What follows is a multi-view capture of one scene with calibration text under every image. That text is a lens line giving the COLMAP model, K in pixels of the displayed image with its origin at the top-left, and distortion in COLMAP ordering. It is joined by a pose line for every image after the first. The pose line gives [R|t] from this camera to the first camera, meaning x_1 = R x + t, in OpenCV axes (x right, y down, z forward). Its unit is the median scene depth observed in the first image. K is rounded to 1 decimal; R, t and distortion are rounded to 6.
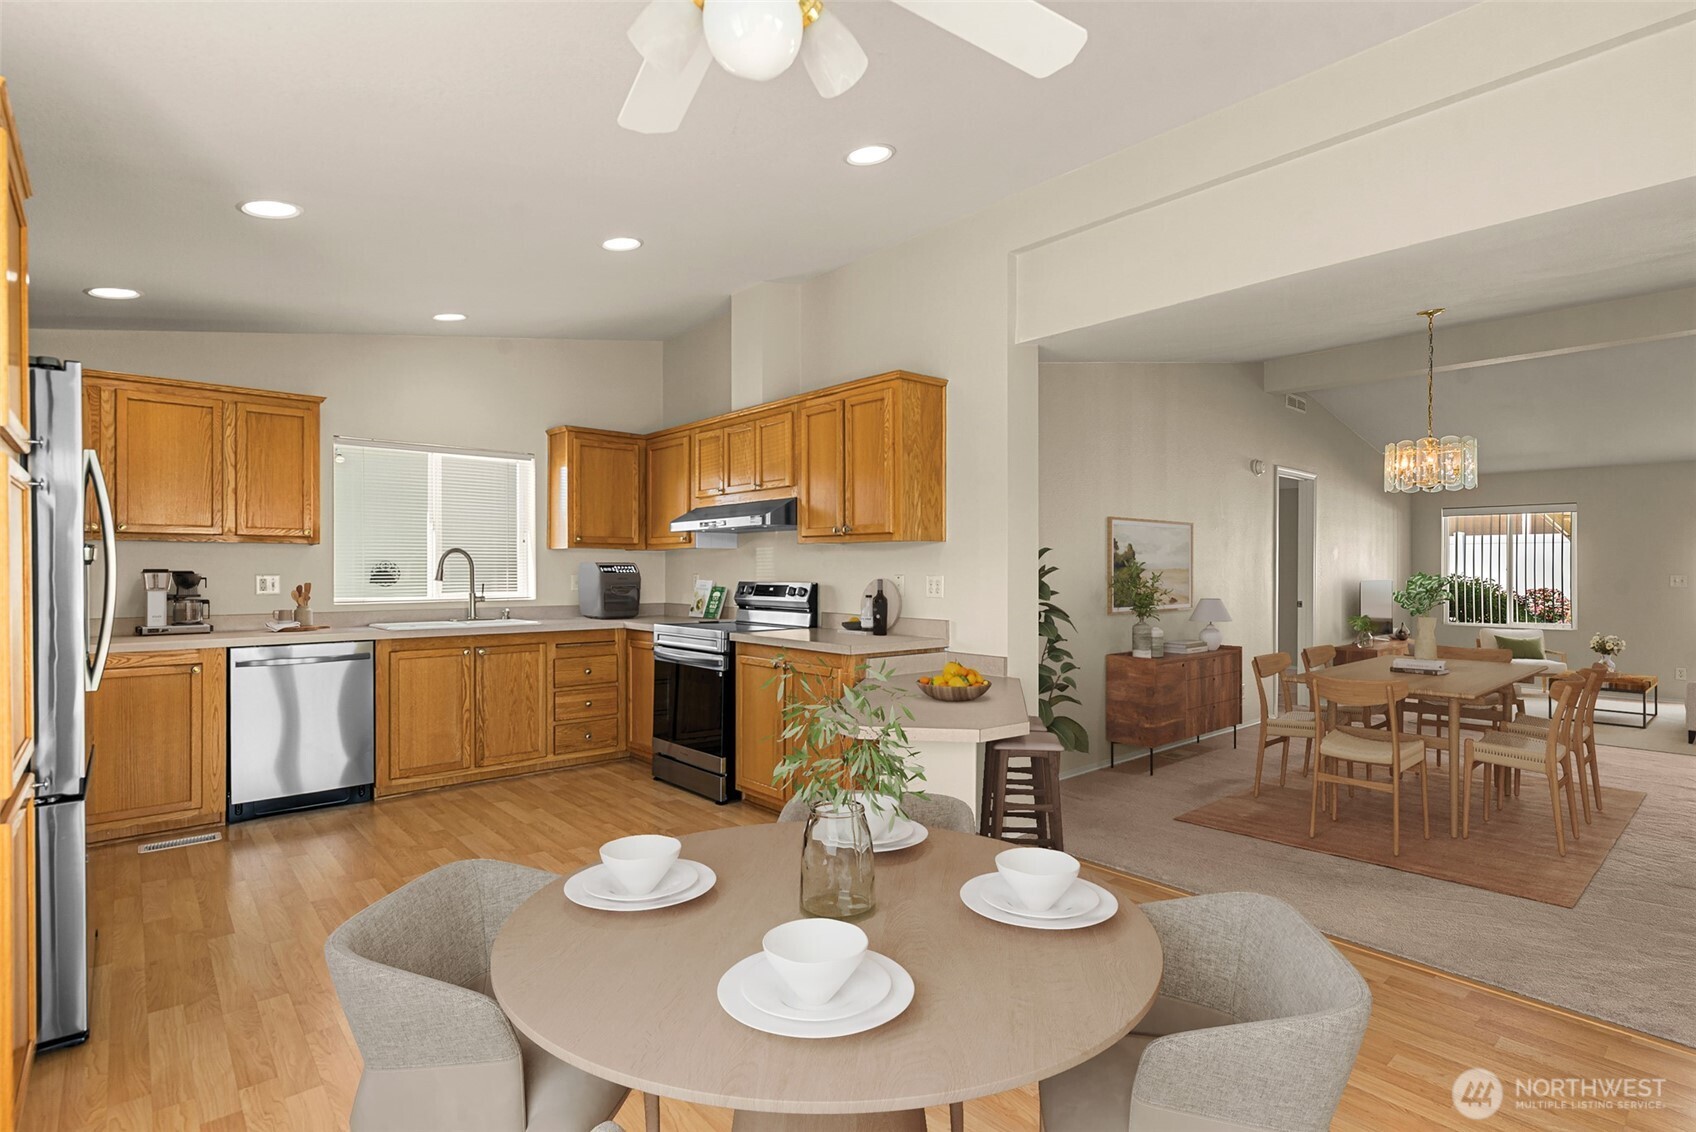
lens RADIAL K [[835.0, 0, 846.1], [0, 835.0, 567.3], [0, 0, 1]] dist [0.004323, -0.000050]
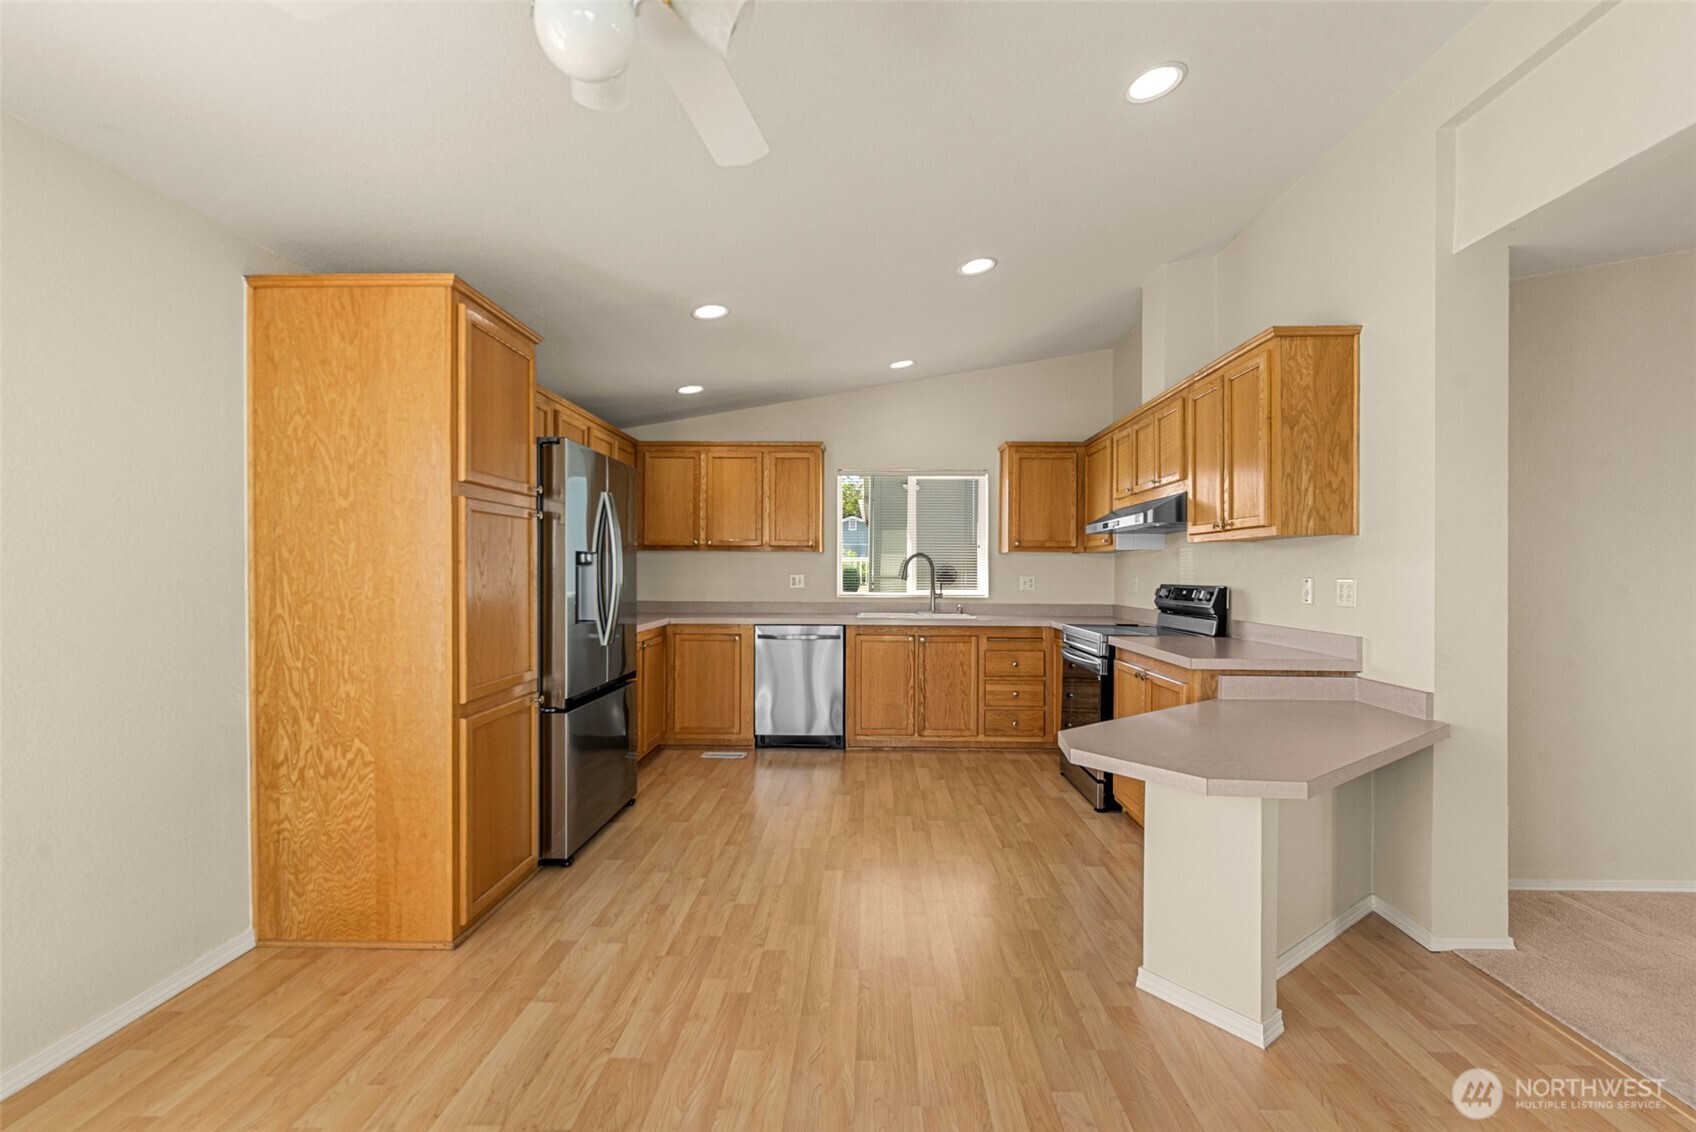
lens RADIAL K [[740.2, 0, 851.4], [0, 740.2, 570.8], [0, 0, 1]] dist [0.002694, 0.000349]
pose [[0.739475, 0.001759, -0.673182, 0.211118], [-0.002582, 0.999997, -0.000223, 0.003432], [0.673179, 0.001903, 0.739477, 0.158961]]
